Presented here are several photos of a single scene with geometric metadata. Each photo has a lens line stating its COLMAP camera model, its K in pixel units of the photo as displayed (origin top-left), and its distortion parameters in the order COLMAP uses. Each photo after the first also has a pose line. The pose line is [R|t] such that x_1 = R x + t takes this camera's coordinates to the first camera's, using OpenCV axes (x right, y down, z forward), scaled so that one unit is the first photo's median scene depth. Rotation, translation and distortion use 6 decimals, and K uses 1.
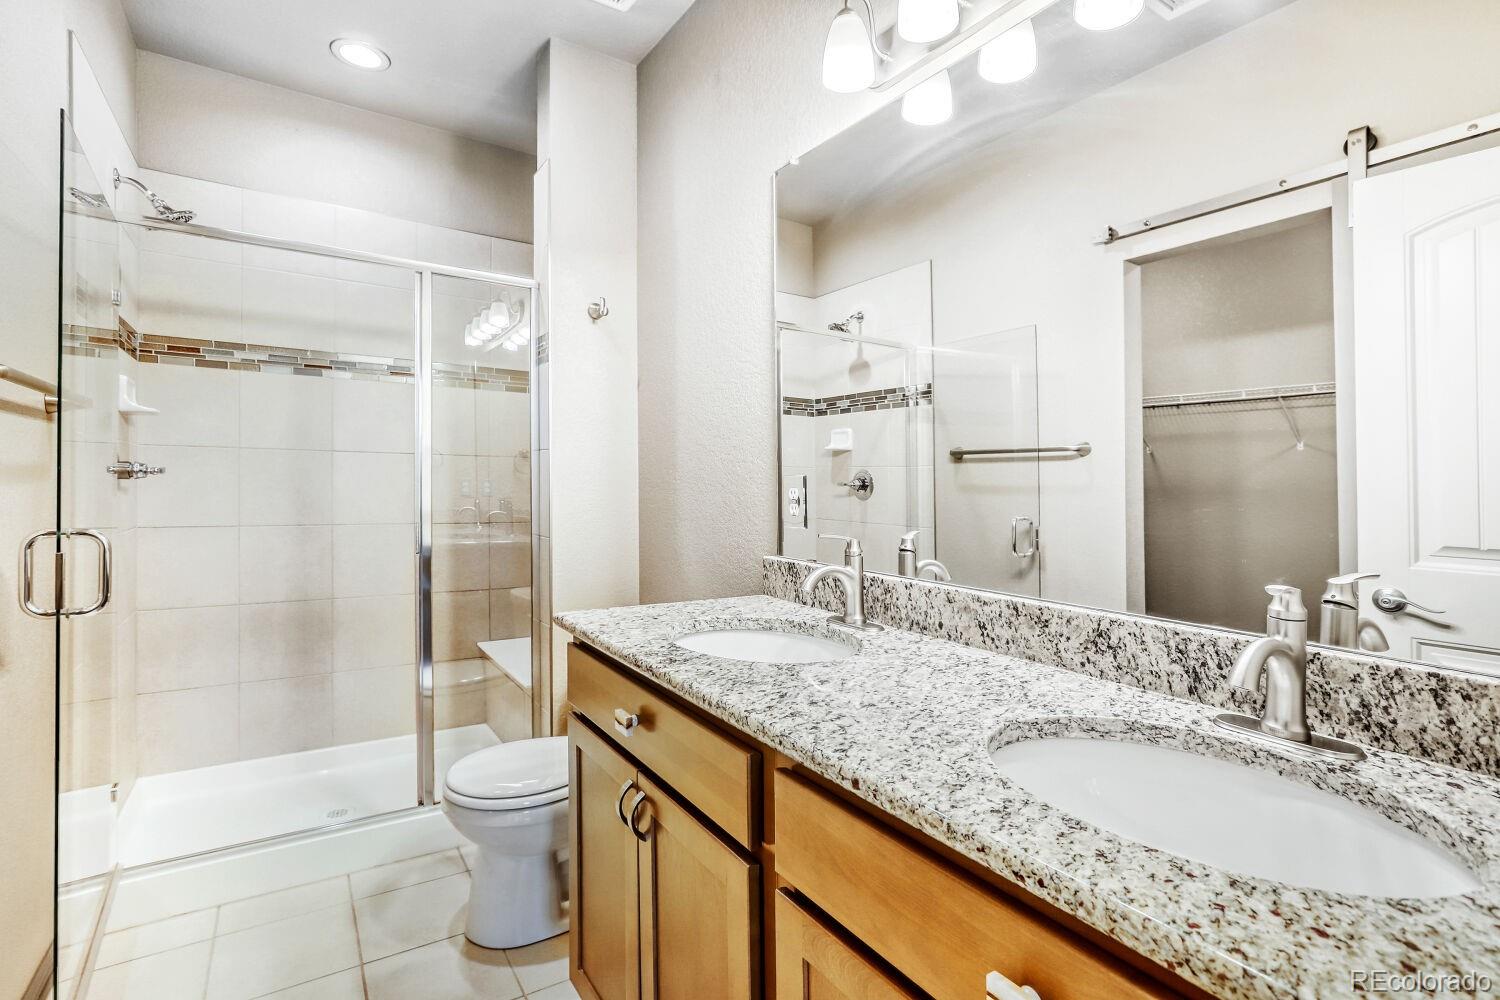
lens RADIAL K [[718.0, 0, 751.1], [0, 718.0, 474.5], [0, 0, 1]] dist [-0.042406, 0.023421]
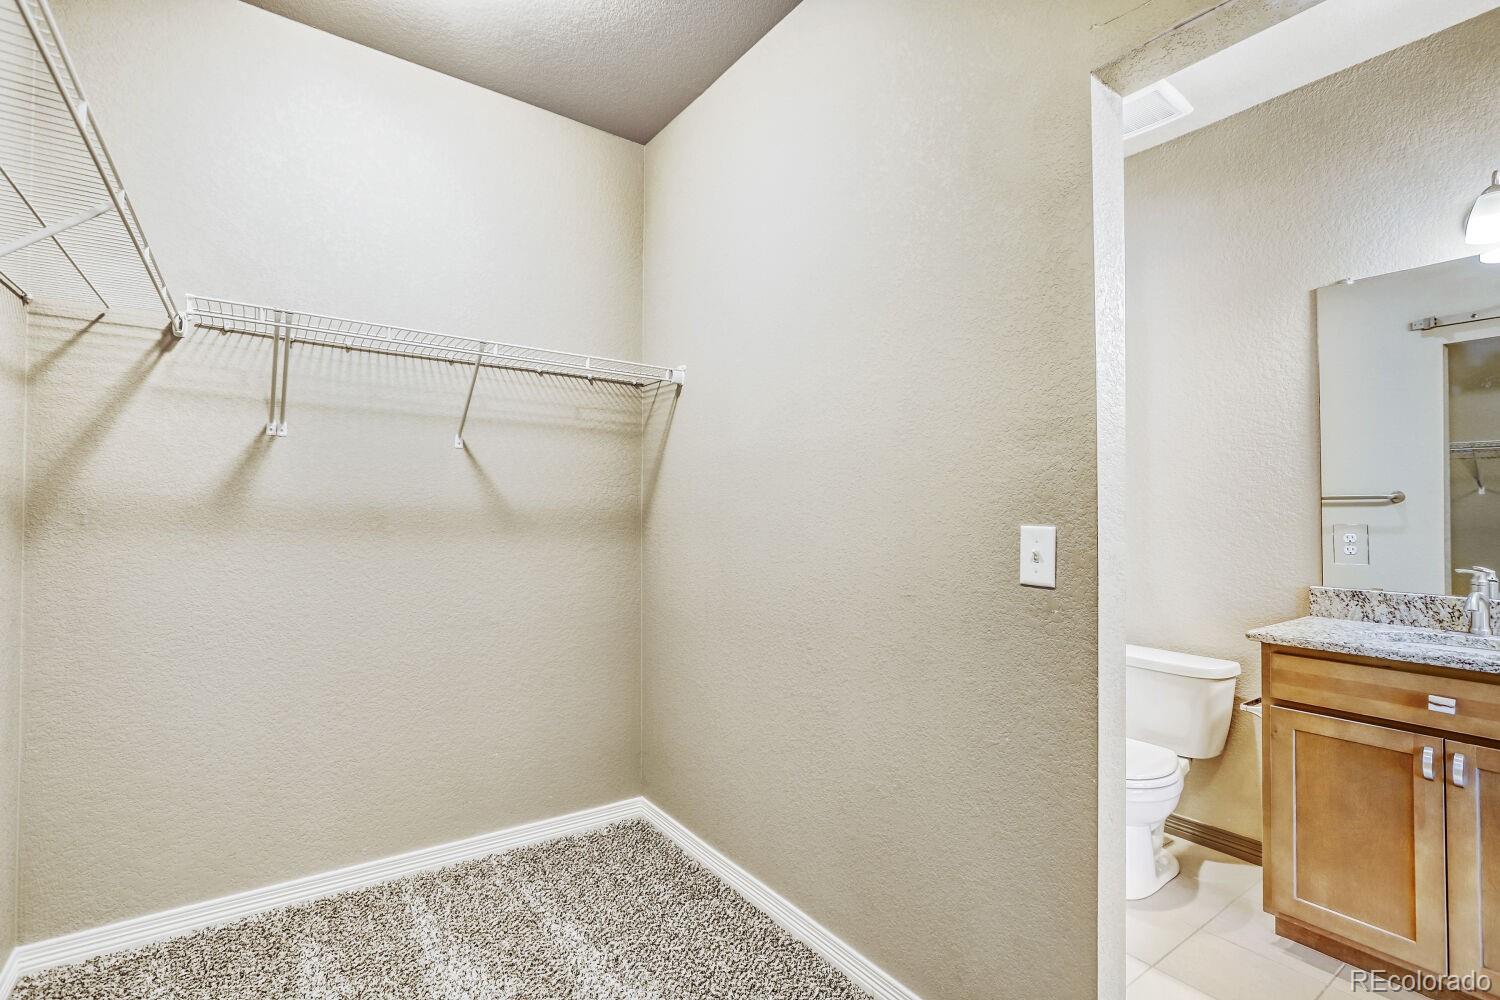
lens RADIAL K [[691.0, 0, 749.5], [0, 691.0, 519.4], [0, 0, 1]] dist [-0.014793, 0.000414]
pose [[0.999190, -0.003174, 0.040108, -1.513731], [0.002527, 0.999866, 0.016192, -0.042905], [-0.040154, -0.016078, 0.999064, -0.278740]]
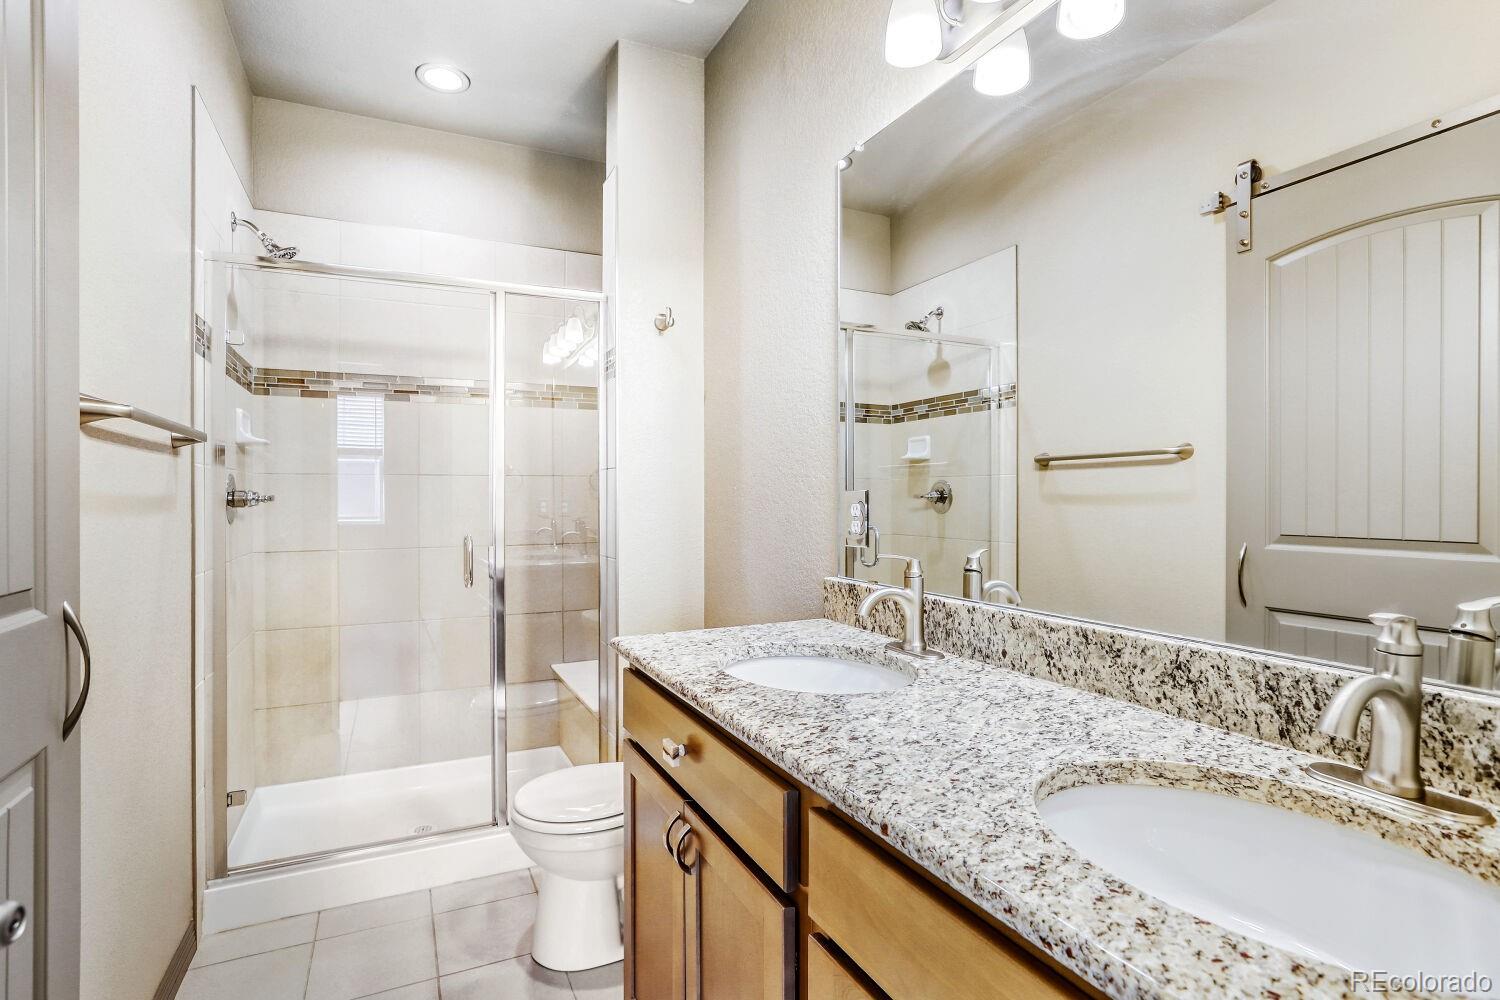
lens RADIAL K [[751.1, 0, 747.4], [0, 751.1, 511.9], [0, 0, 1]] dist [-0.052374, 0.024779]
pose [[0.990506, -0.023184, -0.135501, 0.079014], [0.027849, 0.999079, 0.032636, -0.009006], [0.134620, -0.036099, 0.990239, 0.027575]]
